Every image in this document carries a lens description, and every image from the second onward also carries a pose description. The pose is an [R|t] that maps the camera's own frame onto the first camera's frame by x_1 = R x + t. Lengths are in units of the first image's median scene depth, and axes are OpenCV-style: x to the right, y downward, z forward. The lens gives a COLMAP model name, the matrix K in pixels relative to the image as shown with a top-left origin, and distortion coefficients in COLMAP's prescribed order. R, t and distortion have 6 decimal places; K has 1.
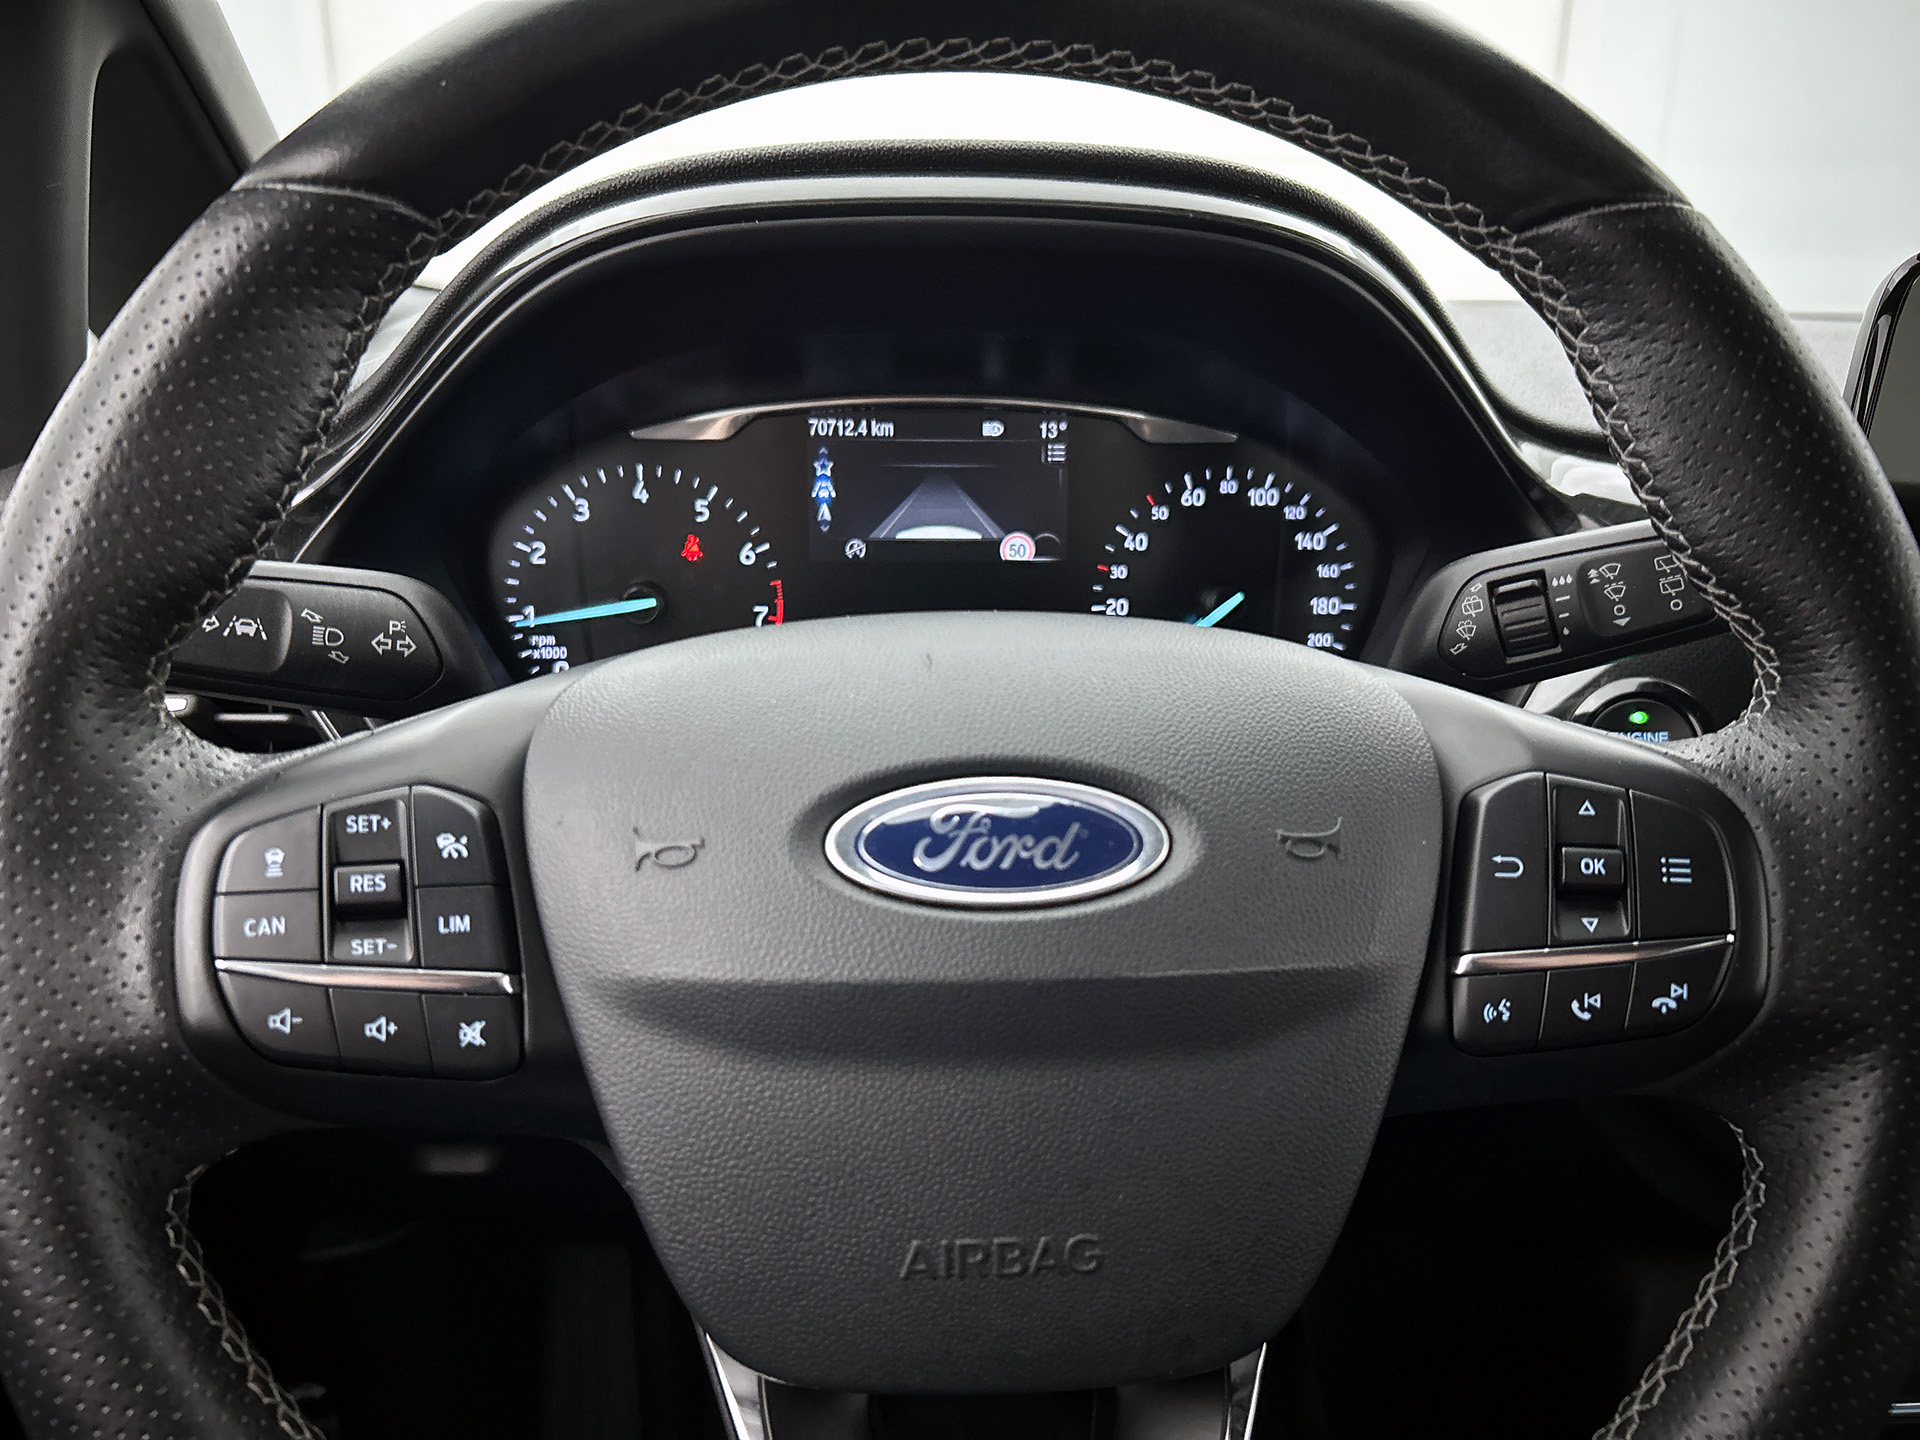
lens RADIAL K [[1571.4, 0, 960.0], [0, 1571.4, 720.0], [0, 0, 1]] dist [0.136502, 0.002836]
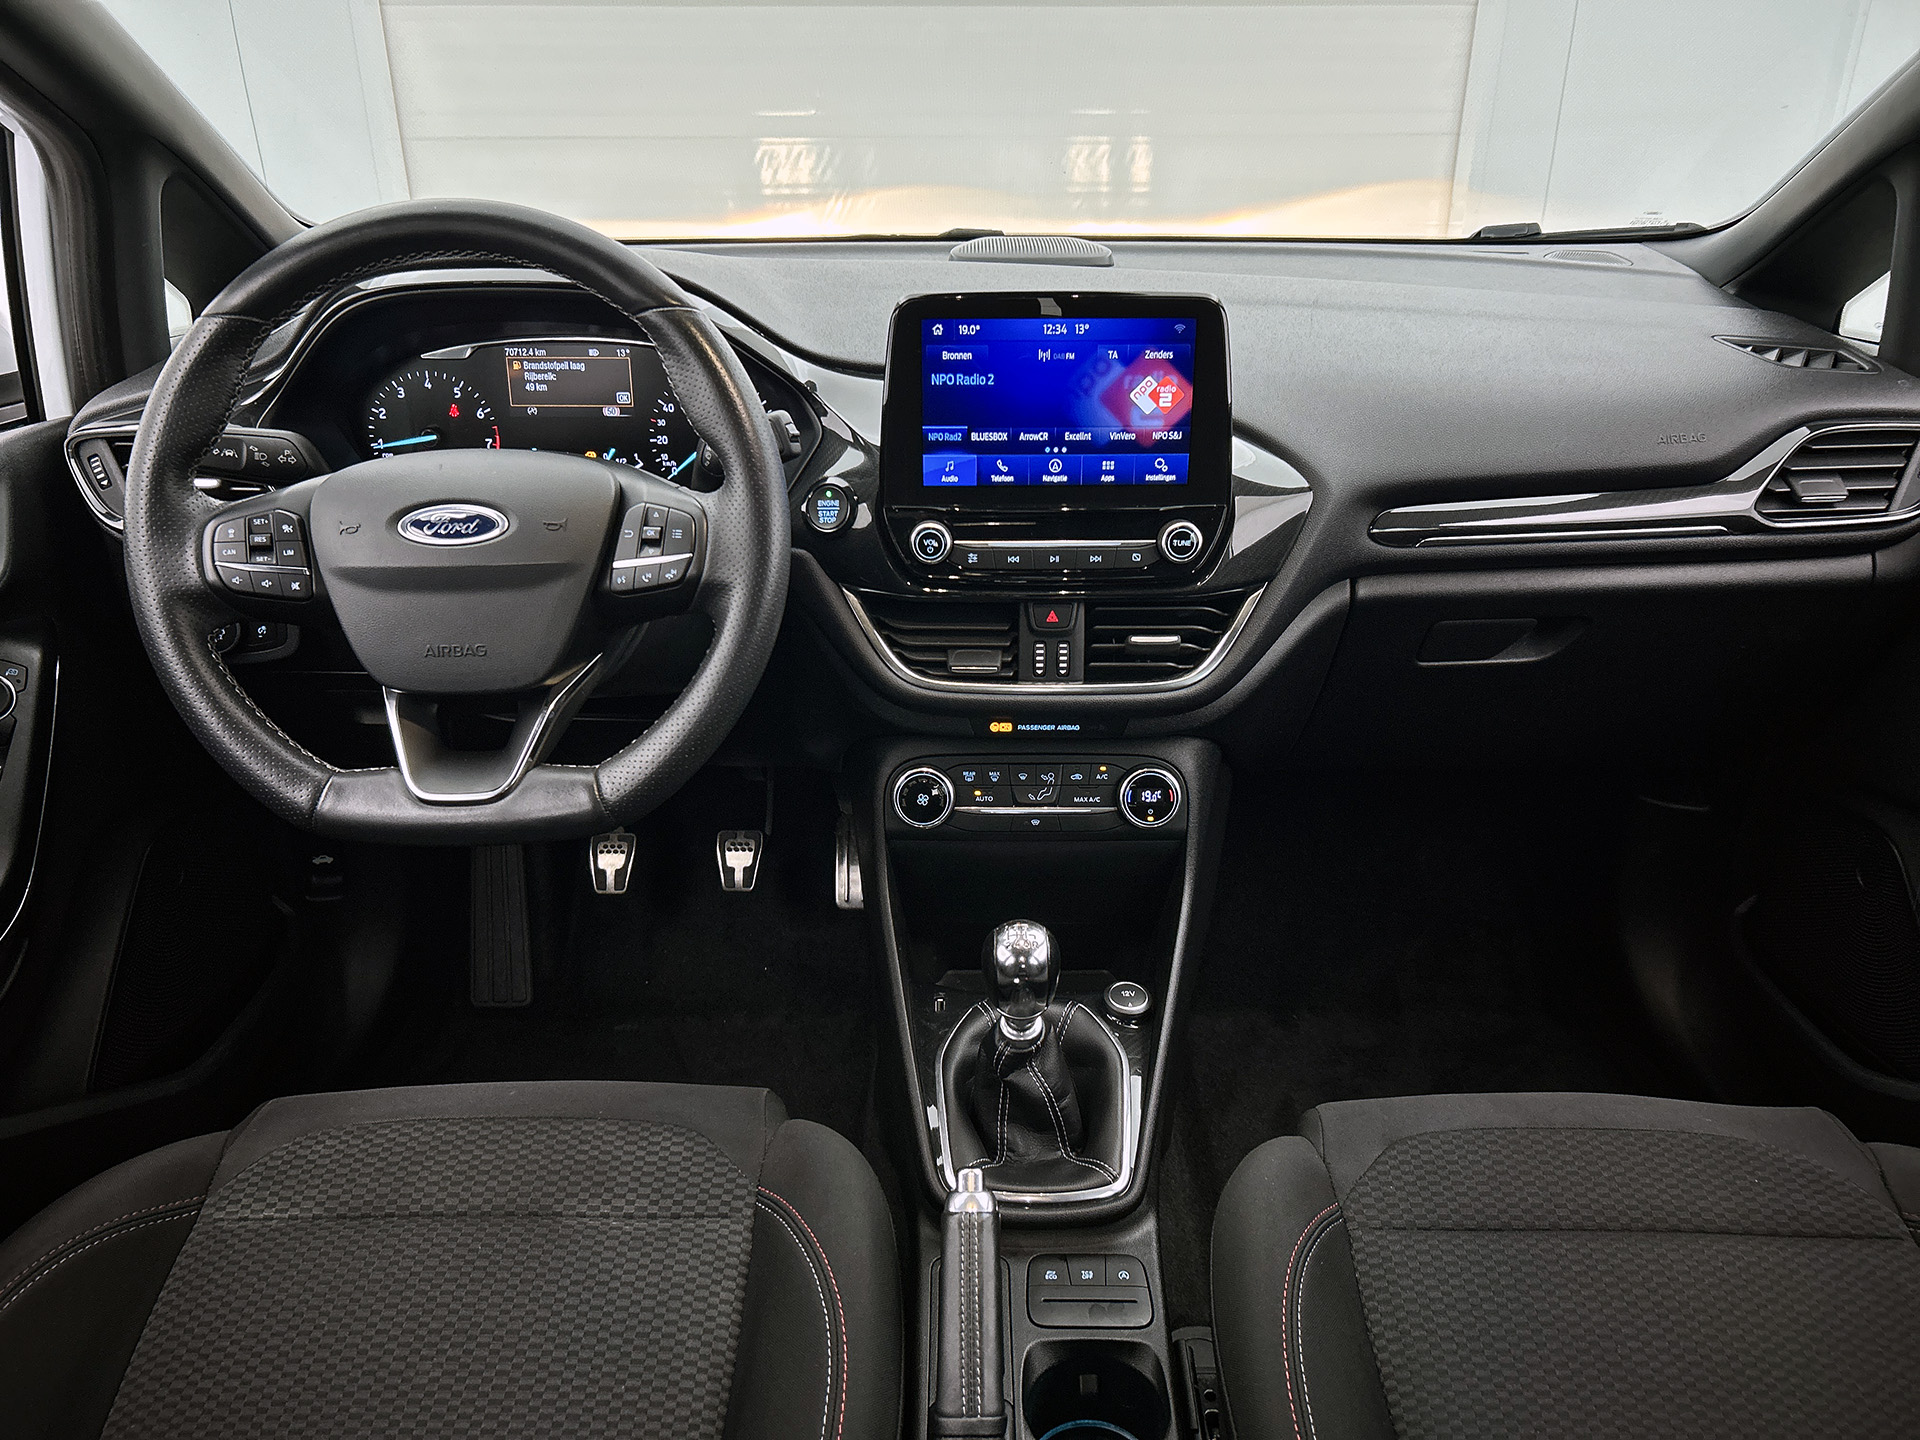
lens RADIAL K [[1460.6, 0, 972.6], [0, 1460.6, 772.9], [0, 0, 1]] dist [0.098754, -0.008213]
pose [[0.998942, -0.000767, -0.045979, 0.958278], [0.008574, 0.985435, 0.169837, 0.055944], [0.045179, -0.170052, 0.984399, -1.568489]]
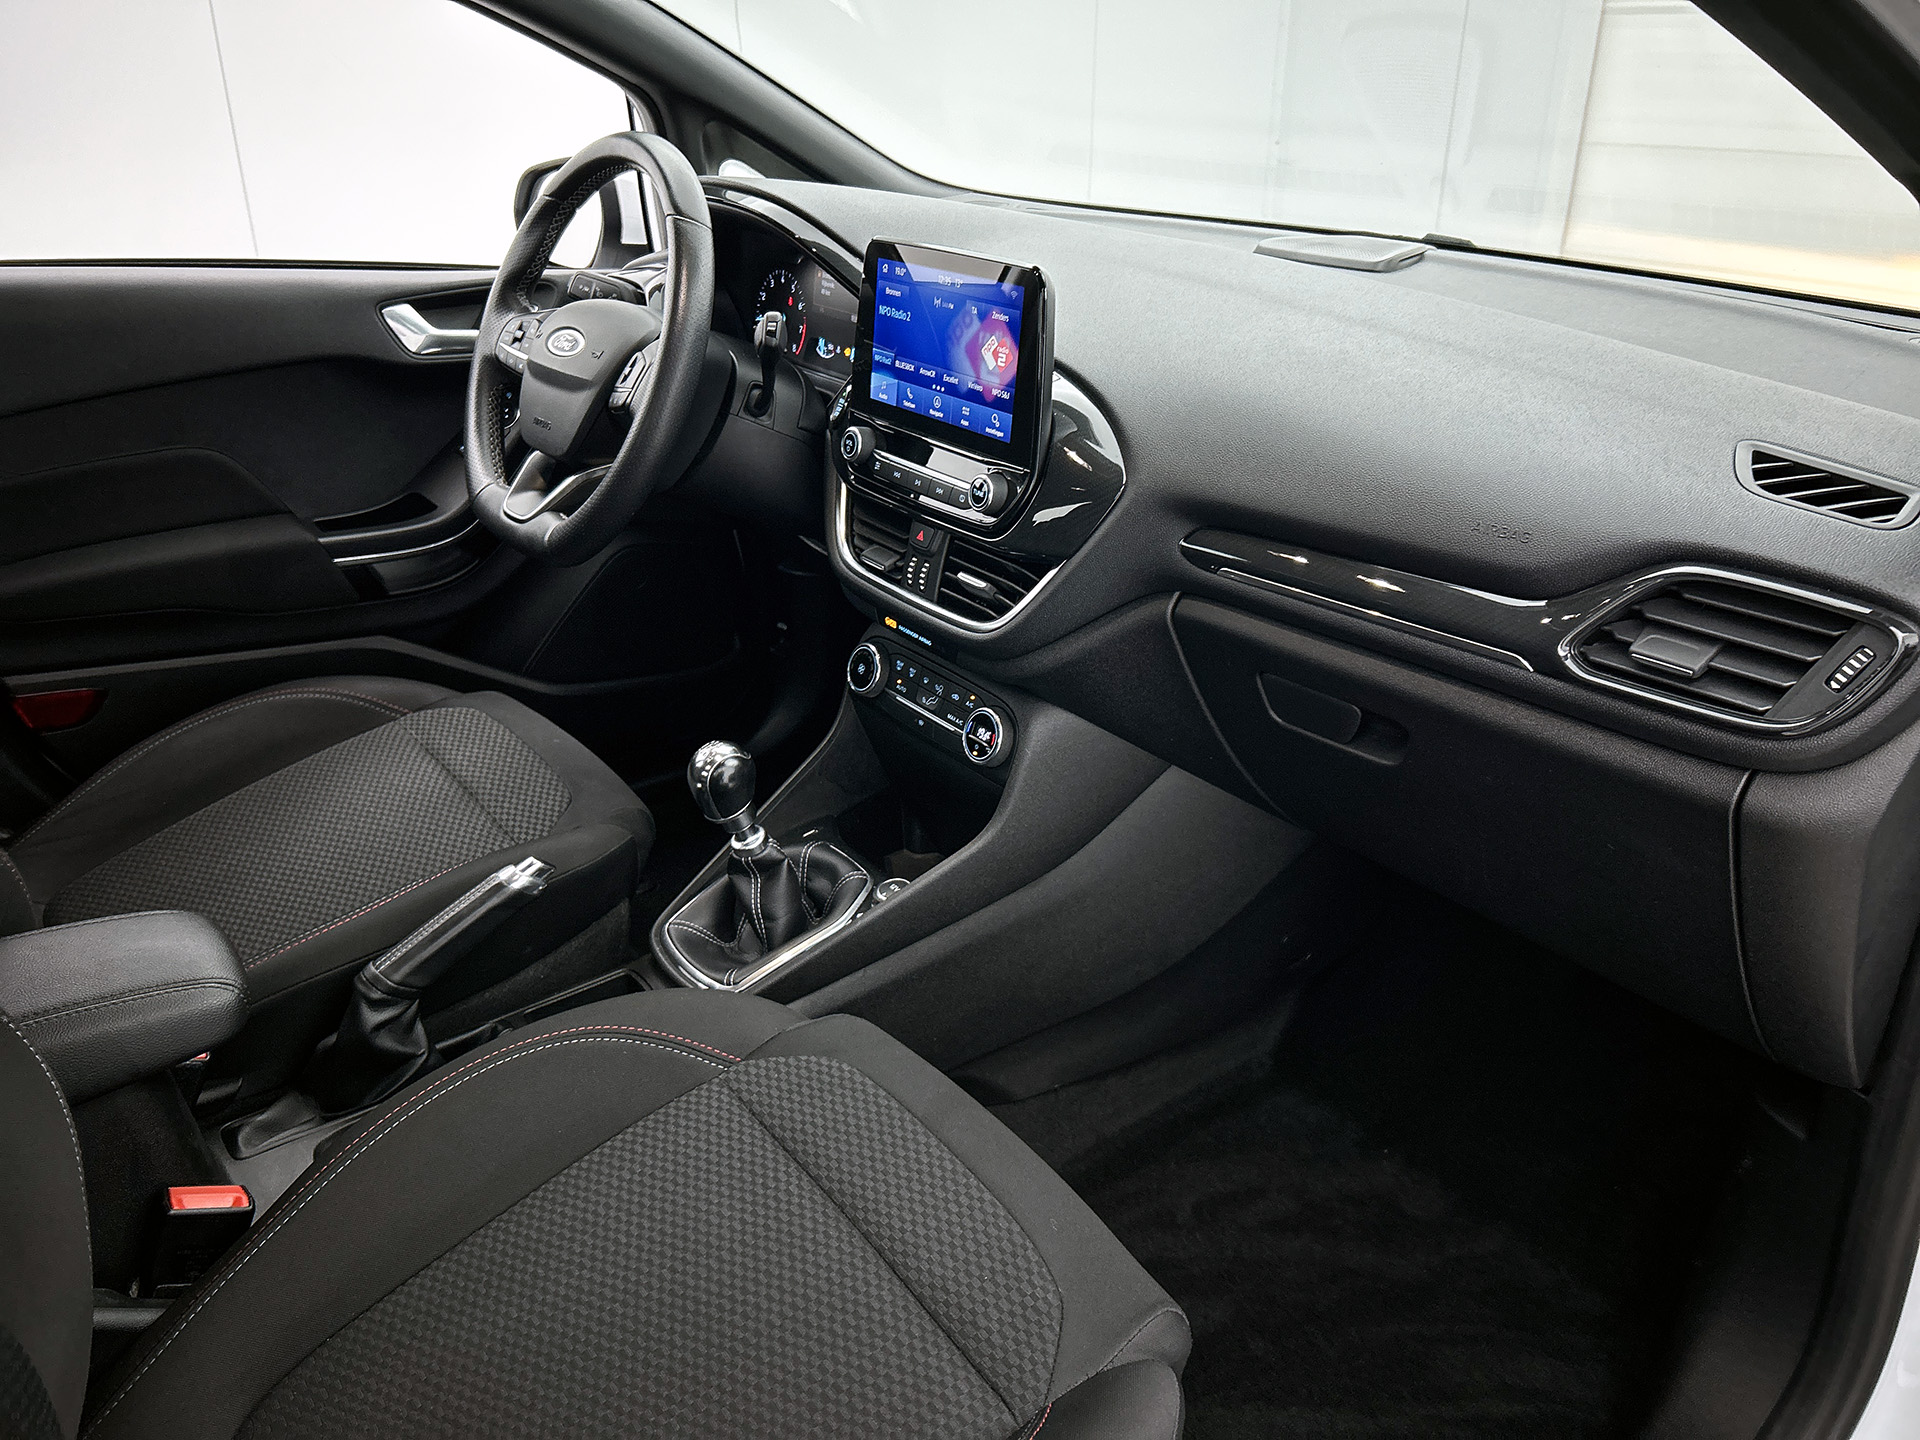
lens RADIAL K [[1470.6, 0, 960.0], [0, 1470.6, 720.0], [0, 0, 1]] dist [0.151402, -0.000866]
pose [[0.567667, 0.329532, -0.754429, 3.593094], [-0.237419, 0.942988, 0.233249, -0.150863], [0.788280, 0.046708, 0.613541, -0.601080]]
